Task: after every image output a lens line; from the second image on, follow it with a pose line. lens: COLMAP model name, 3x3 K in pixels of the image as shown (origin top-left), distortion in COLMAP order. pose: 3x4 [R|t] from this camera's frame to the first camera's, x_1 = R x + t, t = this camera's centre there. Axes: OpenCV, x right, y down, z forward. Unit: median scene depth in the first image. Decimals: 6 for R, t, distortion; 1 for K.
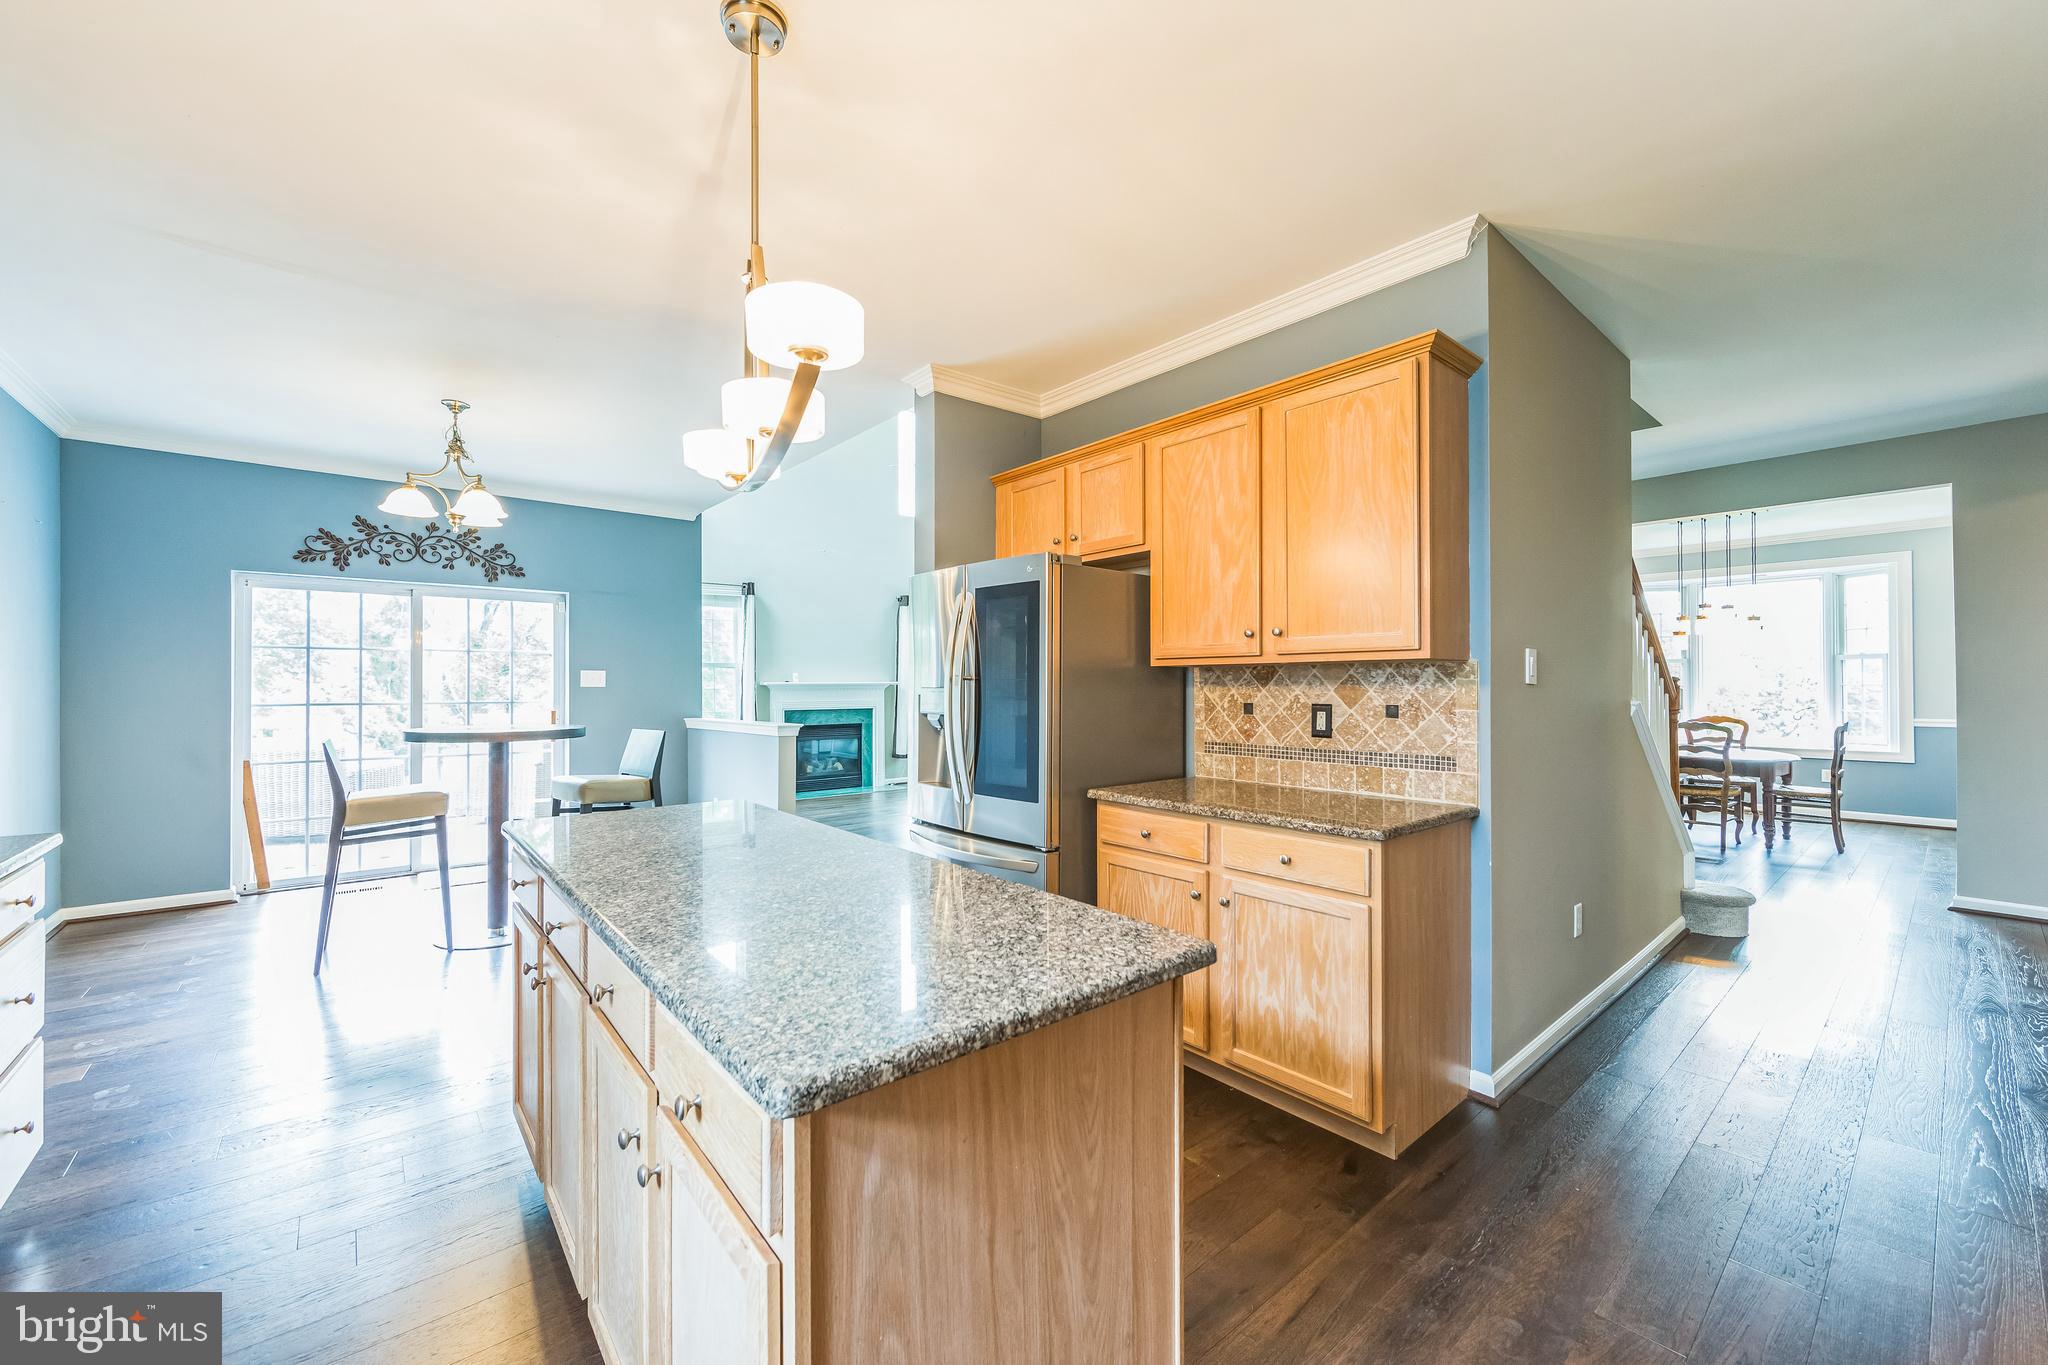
lens RADIAL K [[805.4, 0, 1023.2], [0, 805.4, 680.1], [0, 0, 1]] dist [-0.001279, -0.000659]
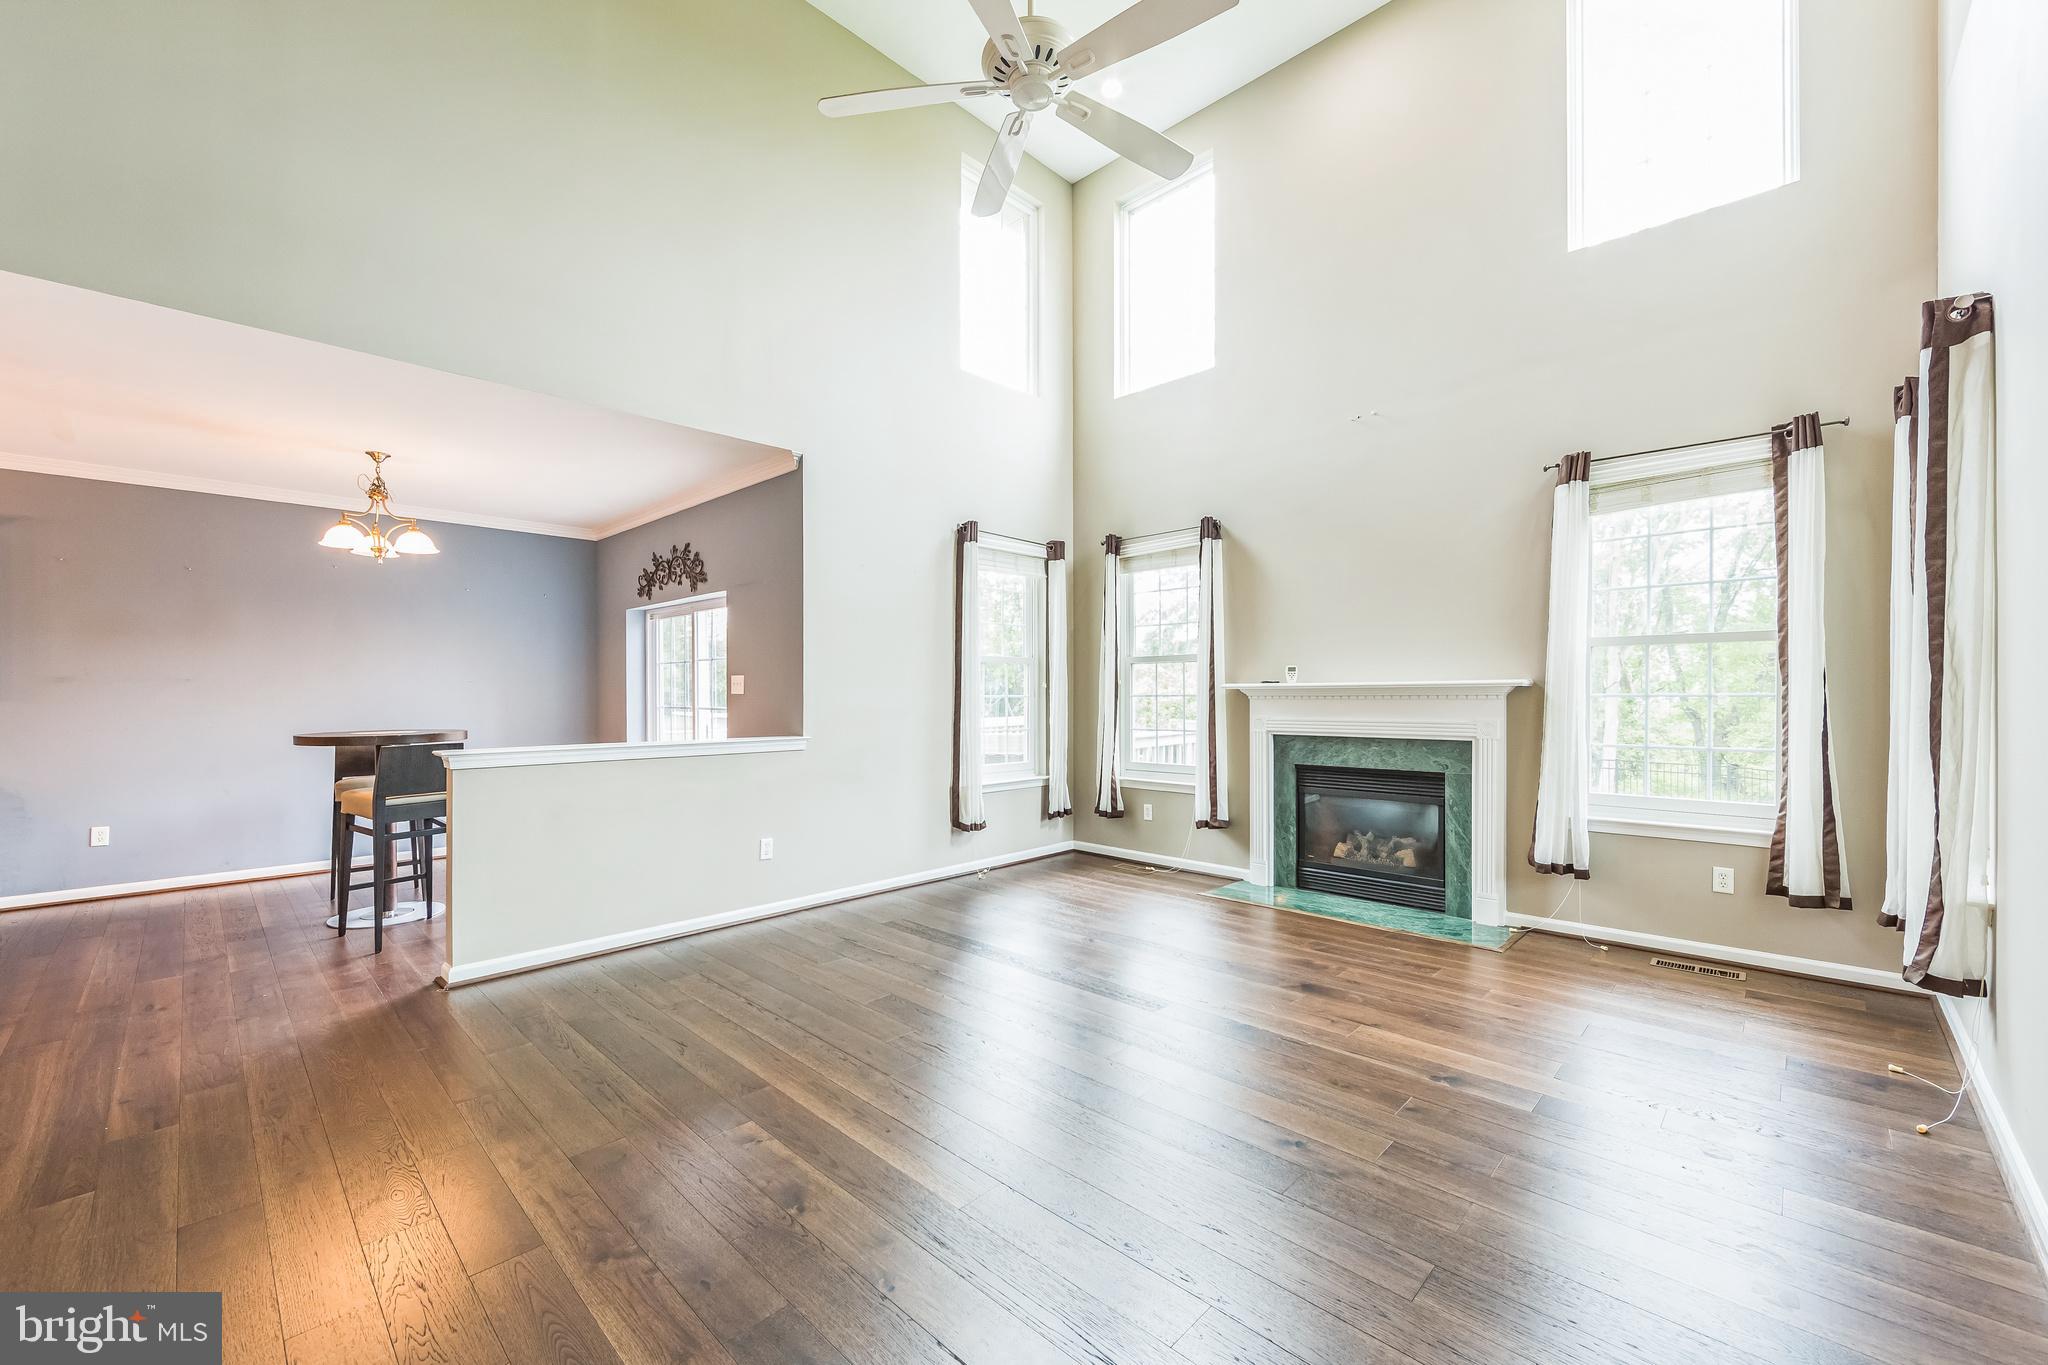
lens RADIAL K [[805.4, 0, 1021.5], [0, 805.4, 700.1], [0, 0, 1]] dist [-0.001279, -0.000659]
pose [[0.094108, 0.014174, -0.995461, 0.424234], [0.012299, 0.999806, 0.015399, 0.006221], [0.995486, -0.013692, 0.093915, 1.374959]]
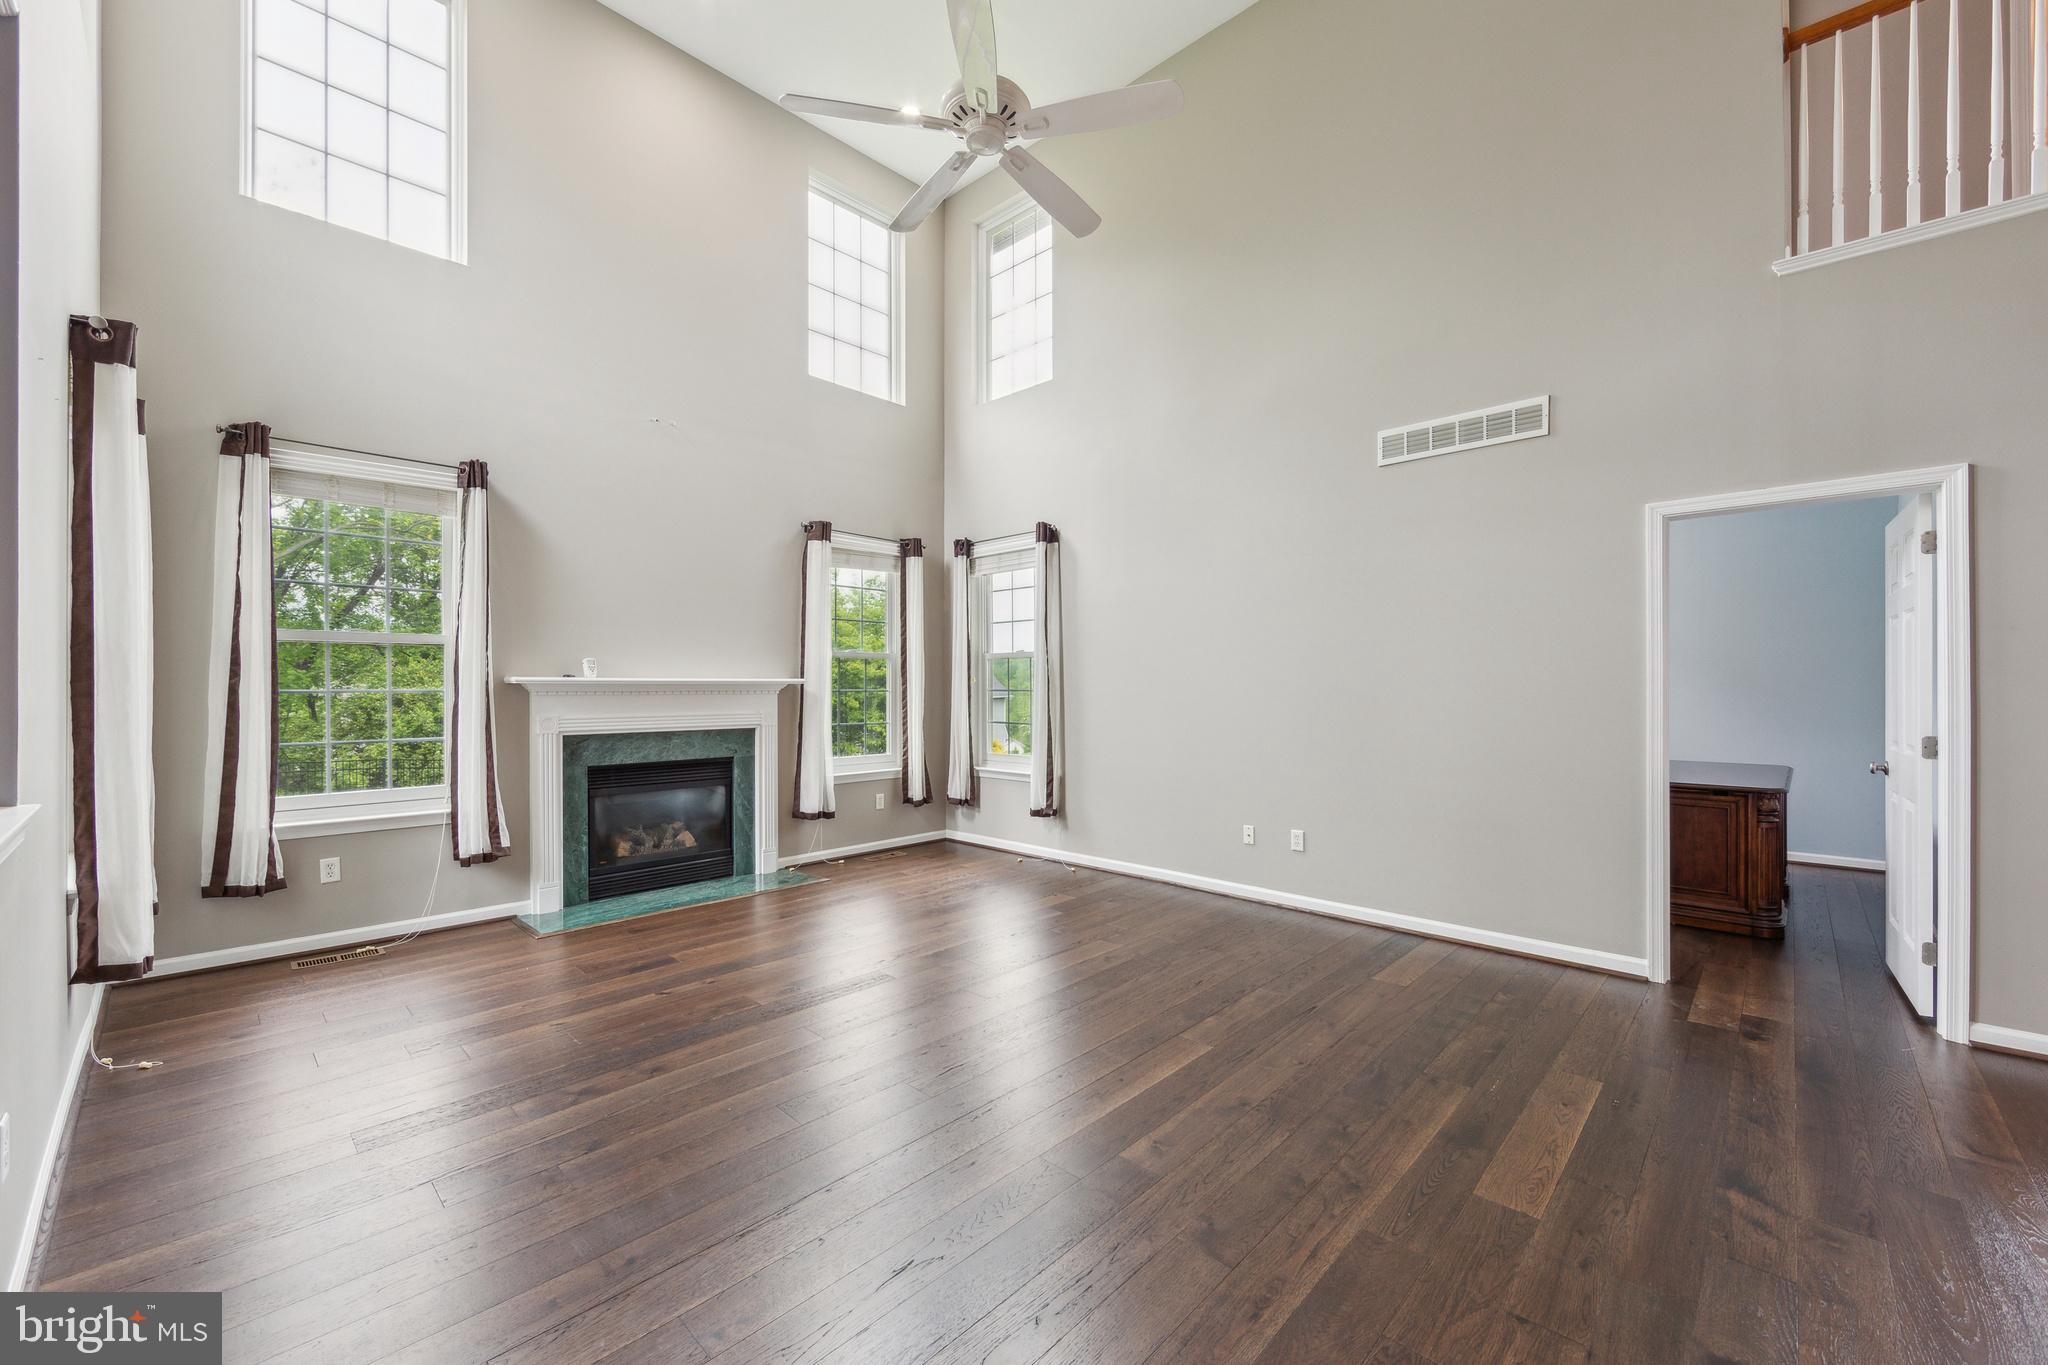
lens RADIAL K [[805.4, 0, 1023.2], [0, 805.4, 687.5], [0, 0, 1]] dist [-0.001279, -0.000659]
pose [[0.995132, 0.007187, 0.098284, -0.120239], [-0.007987, 0.999938, 0.007747, 0.004827], [-0.098222, -0.008495, 0.995128, 0.866162]]
